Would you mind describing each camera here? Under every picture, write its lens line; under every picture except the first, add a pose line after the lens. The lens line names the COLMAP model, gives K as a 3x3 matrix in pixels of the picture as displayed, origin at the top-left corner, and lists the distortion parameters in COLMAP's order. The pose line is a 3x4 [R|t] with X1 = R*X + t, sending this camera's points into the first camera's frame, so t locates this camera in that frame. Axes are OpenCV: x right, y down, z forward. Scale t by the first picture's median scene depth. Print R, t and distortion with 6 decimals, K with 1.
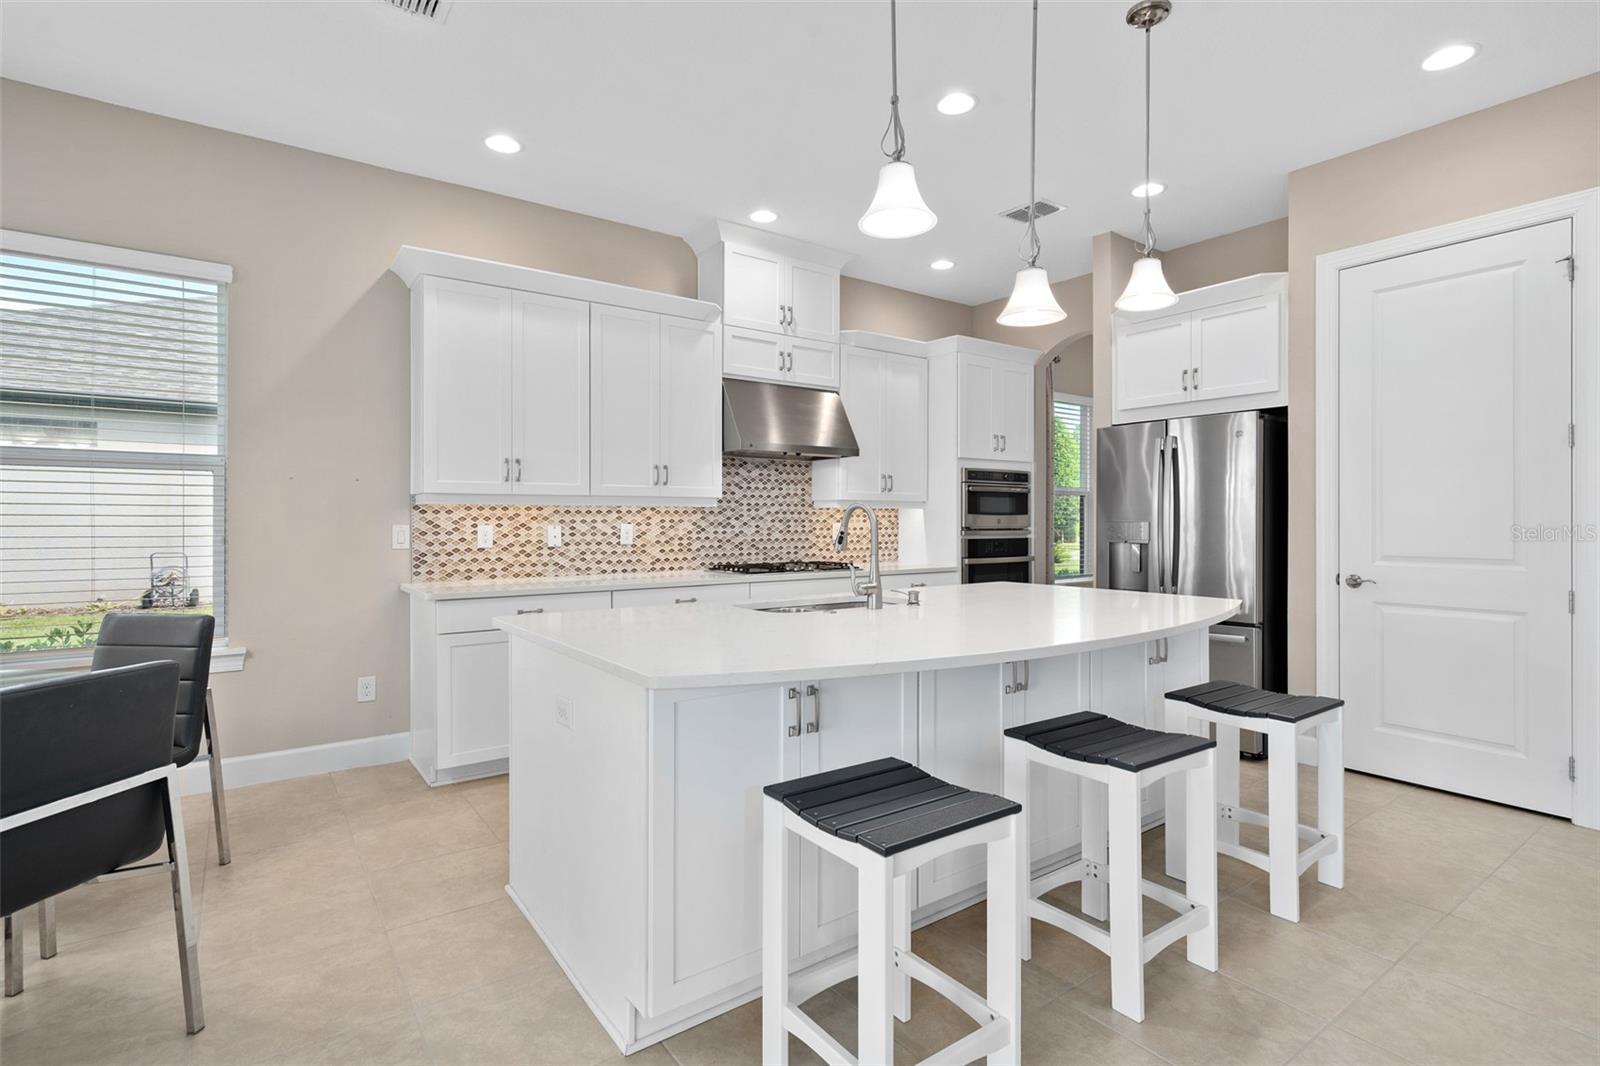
lens RADIAL K [[787.9, 0, 802.6], [0, 787.9, 516.0], [0, 0, 1]] dist [0.000806, 0.000283]
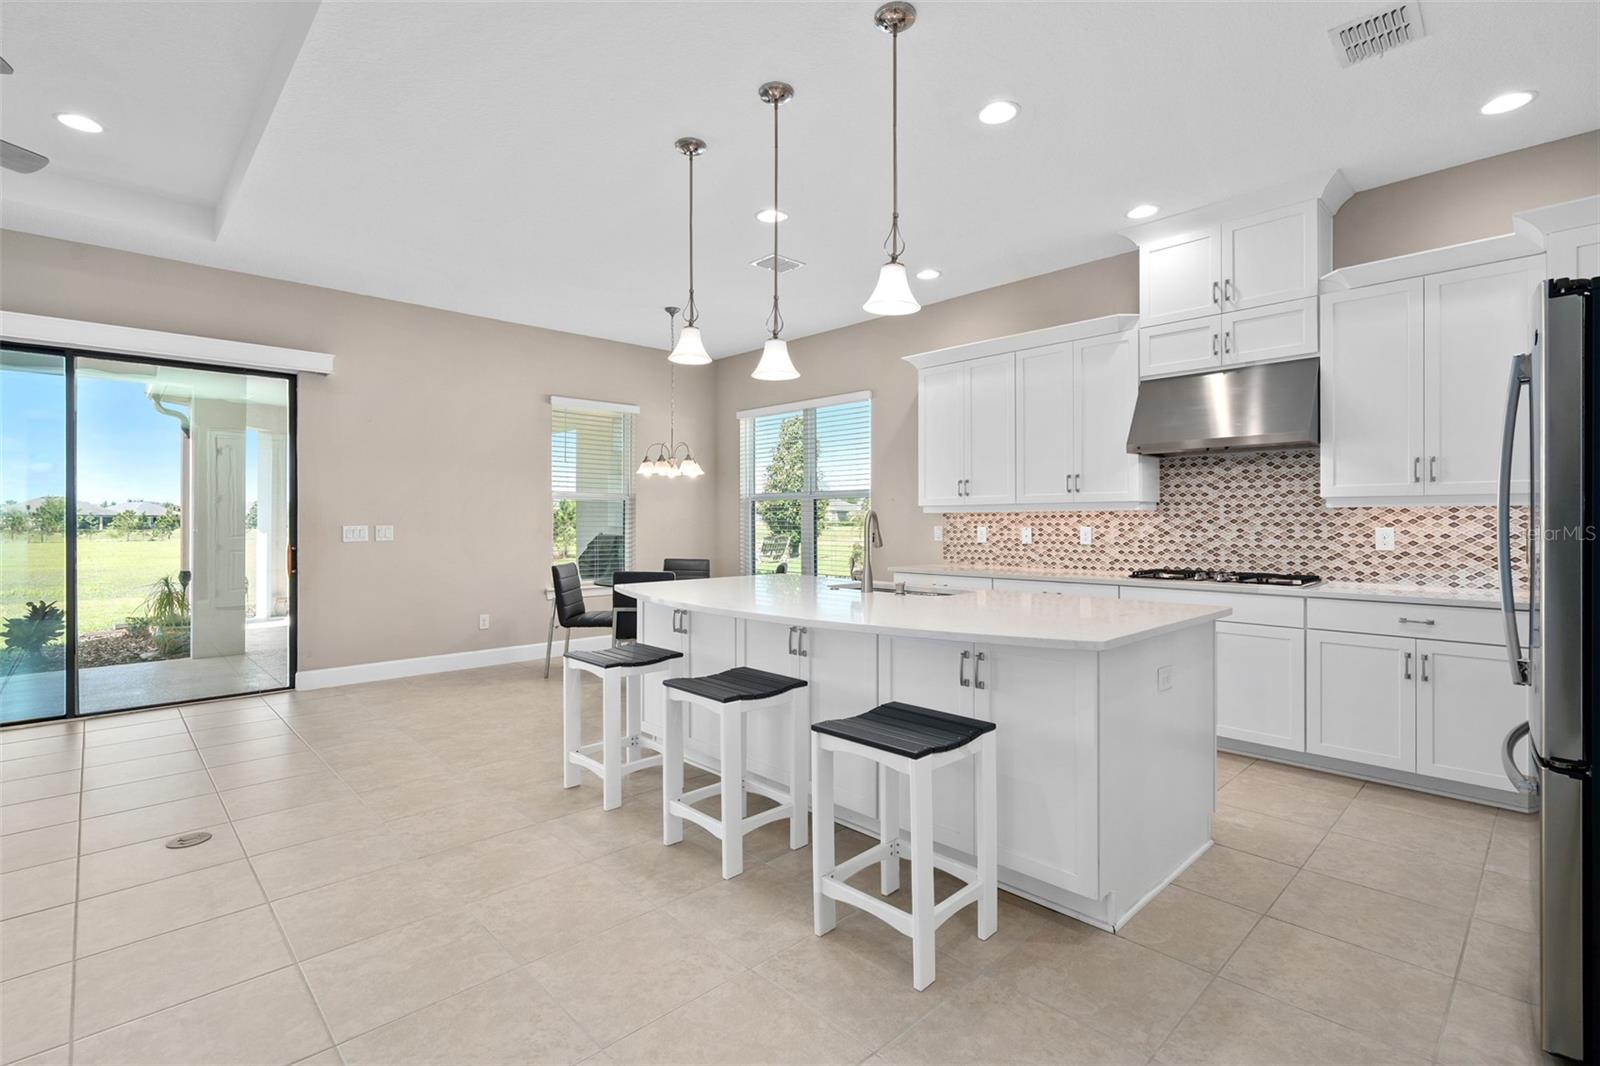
lens RADIAL K [[738.8, 0, 799.7], [0, 738.8, 518.9], [0, 0, 1]] dist [0.000607, 0.000314]
pose [[0.127184, -0.004993, -0.991867, 0.745045], [0.005566, 0.999975, -0.004320, 0.001192], [0.991863, -0.004971, 0.127209, 0.429994]]
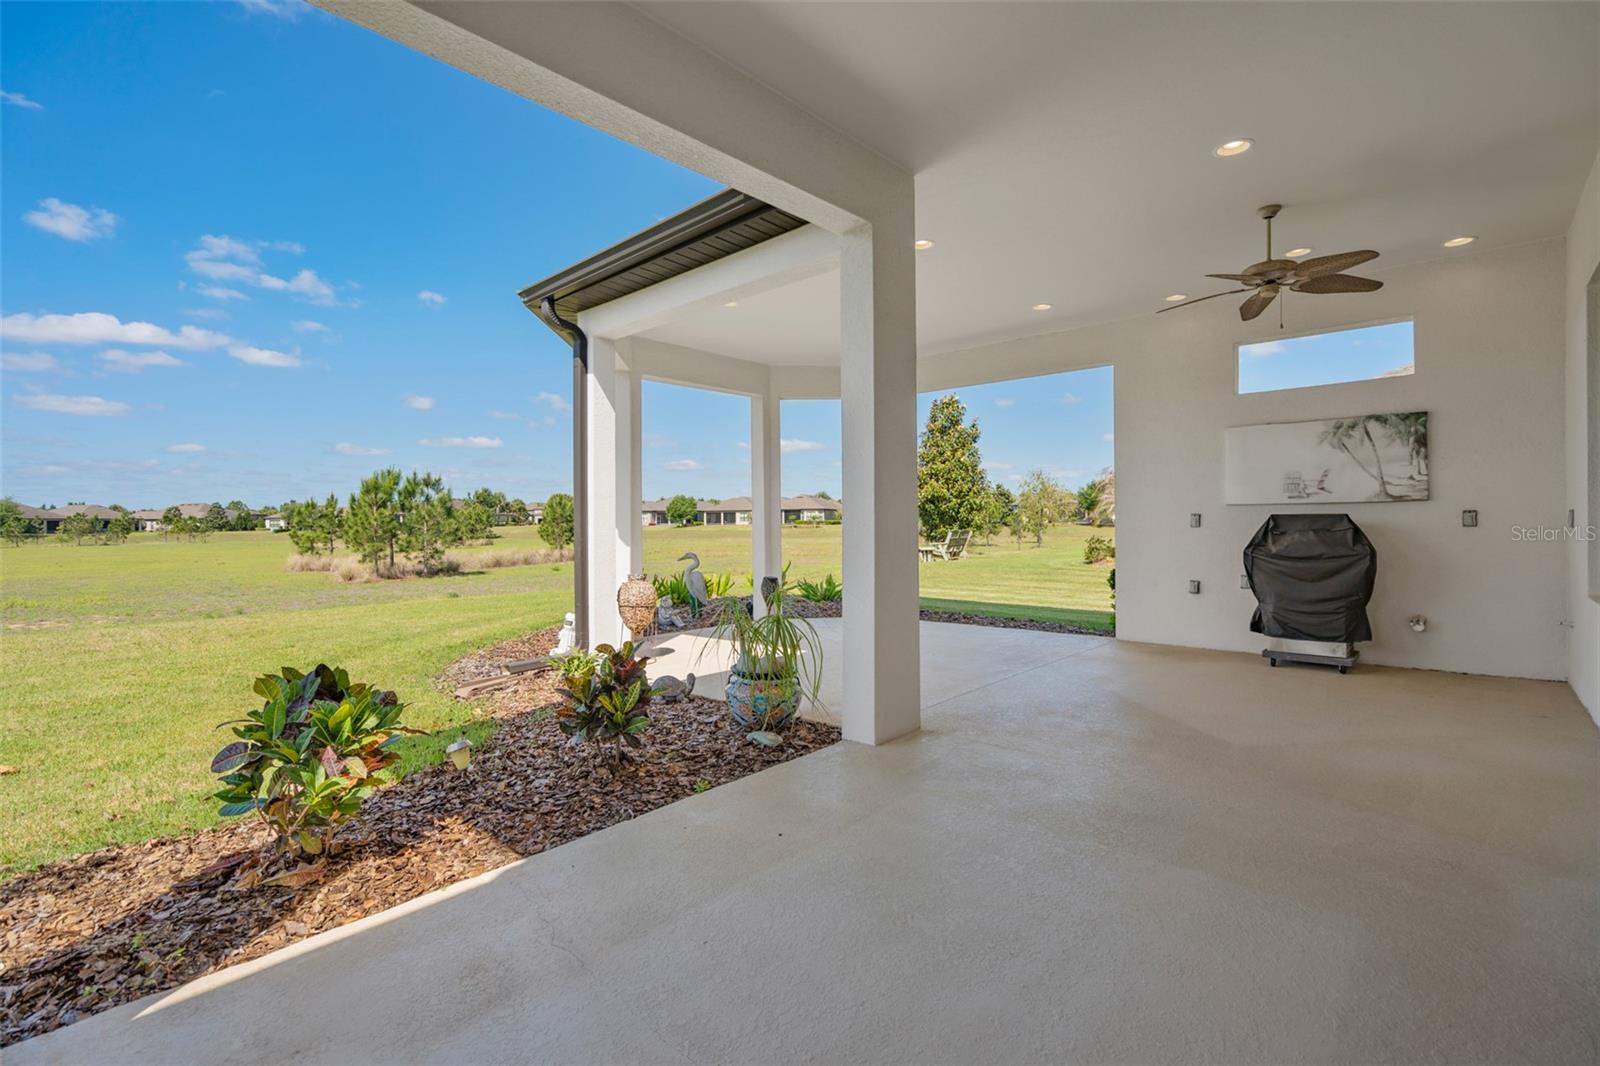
lens RADIAL K [[718.6, 0, 778.4], [0, 718.6, 518.5], [0, 0, 1]] dist [-0.001785, -0.000515]
pose [[0.178564, -0.006764, -0.983905, -0.158668], [0.012845, 0.999907, -0.004542, 0.031942], [0.983844, -0.011828, 0.178634, -0.824725]]
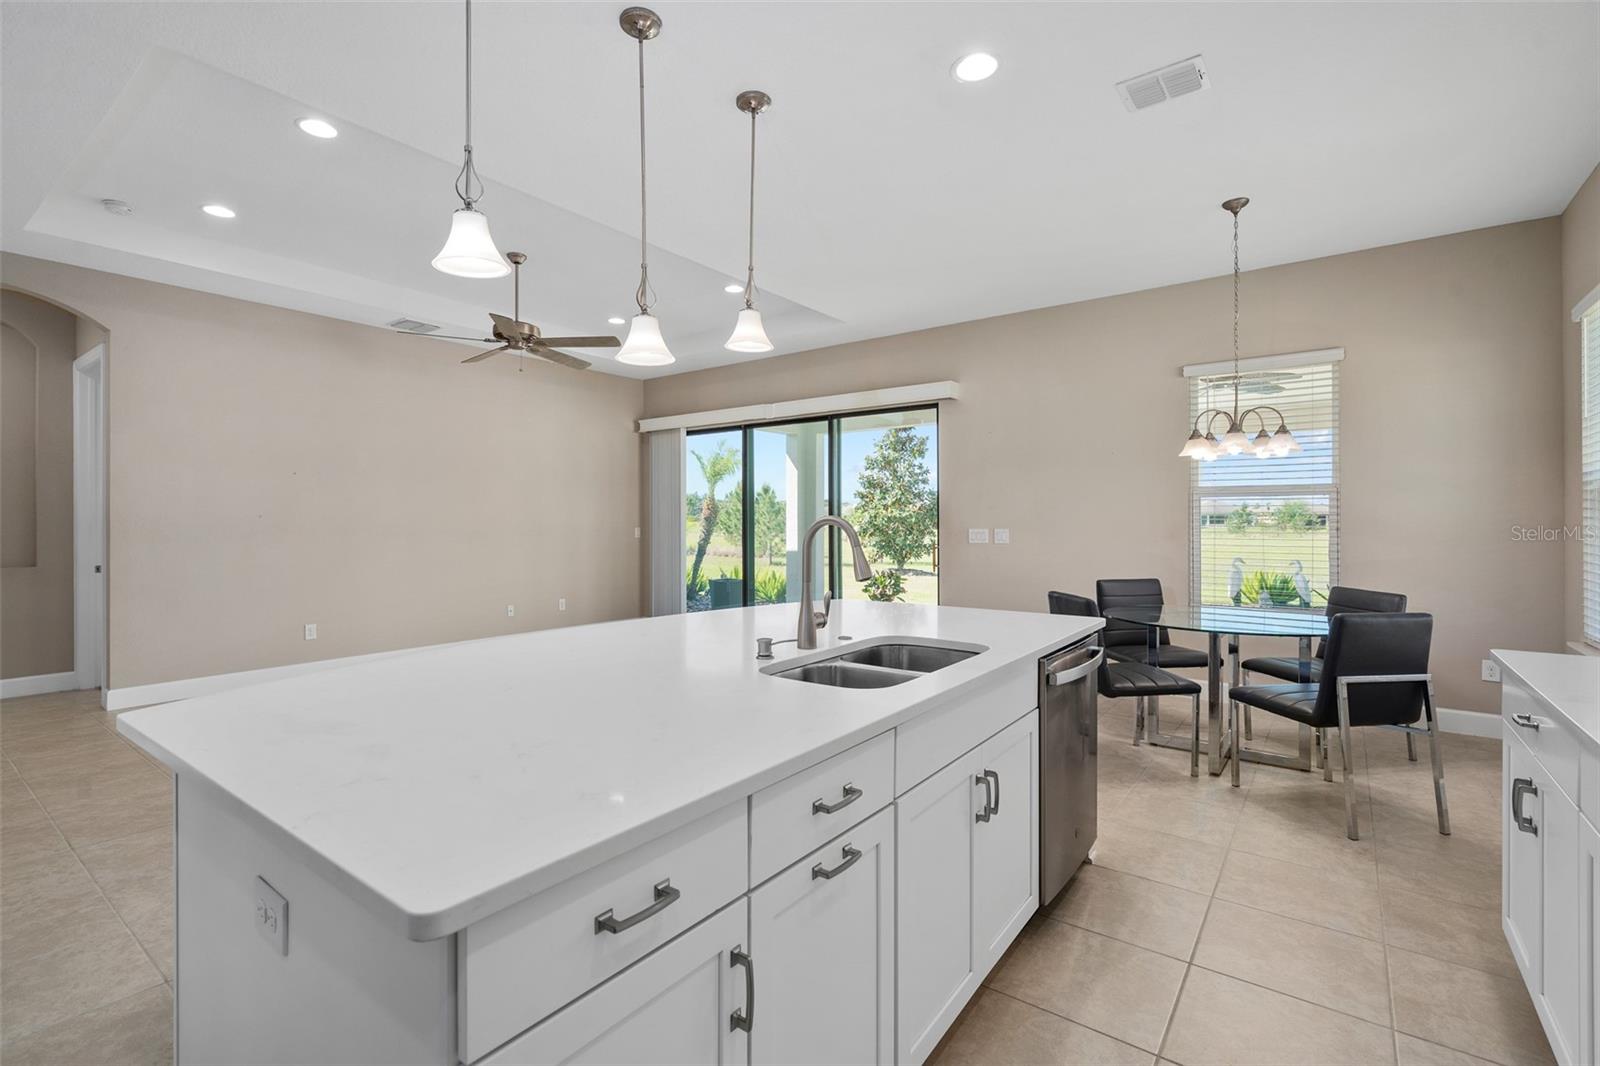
lens RADIAL K [[723.5, 0, 790.0], [0, 723.5, 526.3], [0, 0, 1]] dist [-0.001441, -0.000104]
pose [[-0.960098, 0.002398, -0.279652, 0.177208], [0.001780, 0.999995, 0.002464, -0.004543], [0.279657, 0.001868, -0.960098, 0.998012]]
